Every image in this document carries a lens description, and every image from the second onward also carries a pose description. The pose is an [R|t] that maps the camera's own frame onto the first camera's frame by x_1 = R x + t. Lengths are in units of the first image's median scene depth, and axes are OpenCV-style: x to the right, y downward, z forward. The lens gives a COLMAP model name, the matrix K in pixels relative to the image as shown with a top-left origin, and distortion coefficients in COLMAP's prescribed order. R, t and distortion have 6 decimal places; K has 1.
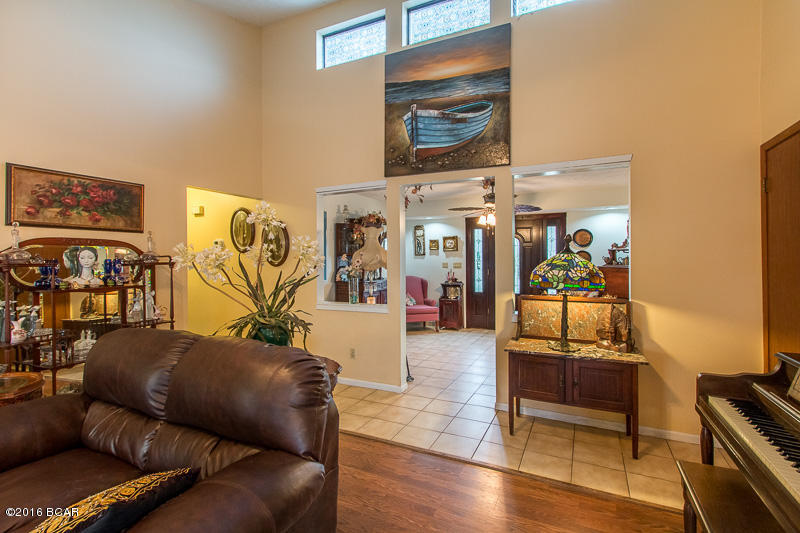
lens RADIAL K [[372.1, 0, 436.4], [0, 372.1, 260.9], [0, 0, 1]] dist [0.003520, 0.000612]
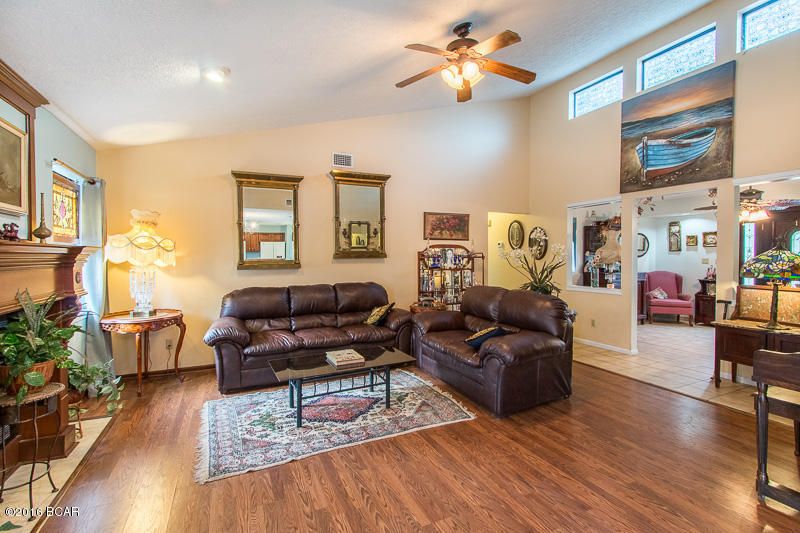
lens RADIAL K [[372.1, 0, 400.7], [0, 372.1, 260.7], [0, 0, 1]] dist [0.003520, 0.000612]
pose [[0.735792, 0.012251, -0.677097, 0.213293], [-0.004044, 0.999898, 0.013697, 0.001010], [0.677196, -0.007340, 0.735766, -0.584942]]
